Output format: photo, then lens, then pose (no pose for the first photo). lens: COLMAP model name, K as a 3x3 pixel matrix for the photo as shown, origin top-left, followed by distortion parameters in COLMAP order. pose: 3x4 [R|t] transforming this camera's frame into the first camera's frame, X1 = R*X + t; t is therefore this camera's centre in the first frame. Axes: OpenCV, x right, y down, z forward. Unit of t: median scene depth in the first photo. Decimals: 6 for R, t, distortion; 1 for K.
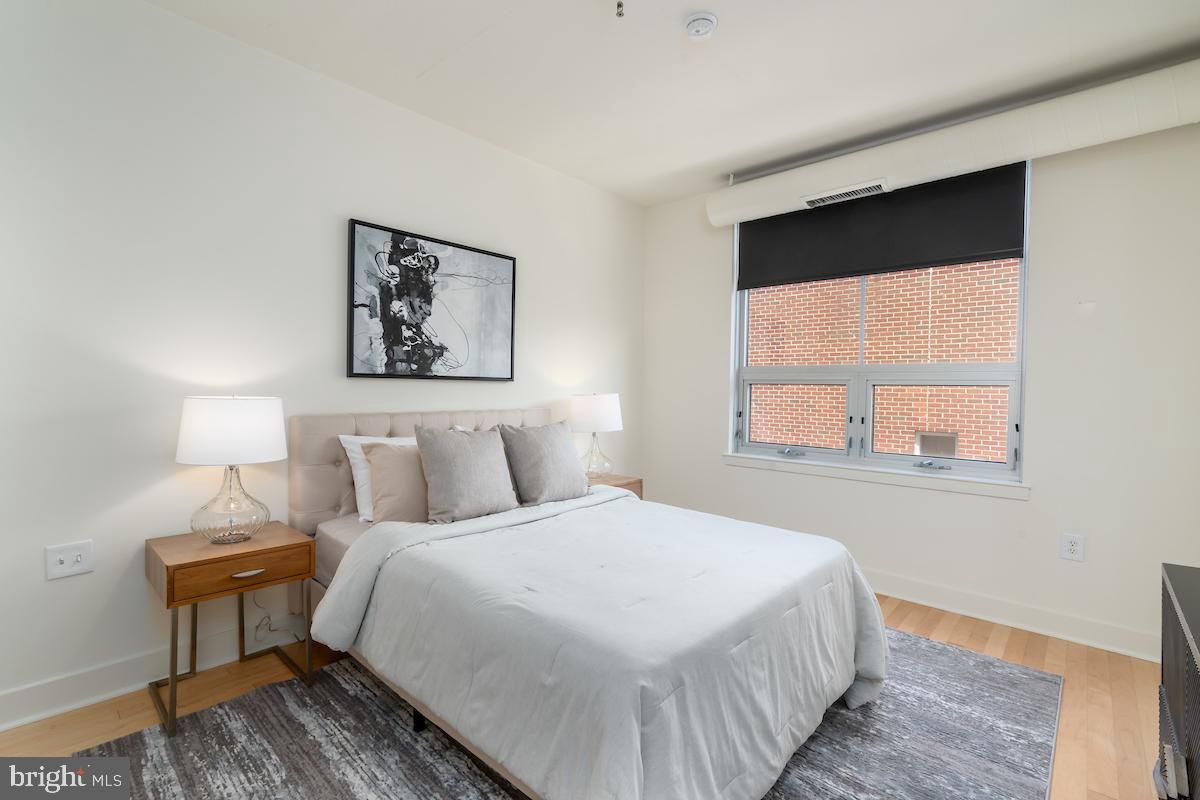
lens RADIAL K [[541.1, 0, 598.1], [0, 541.1, 404.8], [0, 0, 1]] dist [-0.011941, 0.000223]
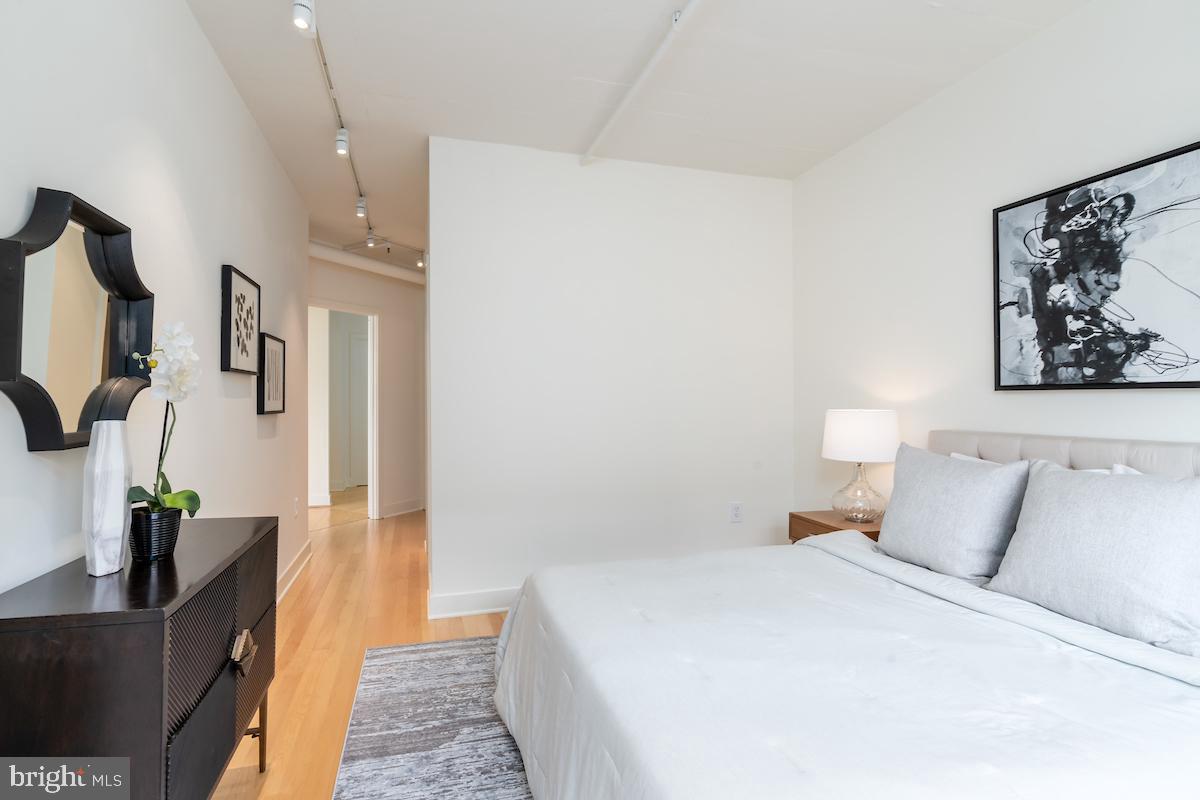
lens RADIAL K [[541.1, 0, 599.0], [0, 541.1, 394.4], [0, 0, 1]] dist [-0.011941, 0.000223]
pose [[-0.494814, -0.009814, -0.868943, 0.565740], [-0.019927, 0.999801, 0.000056, -0.029706], [0.868770, 0.017343, -0.494911, 0.810845]]
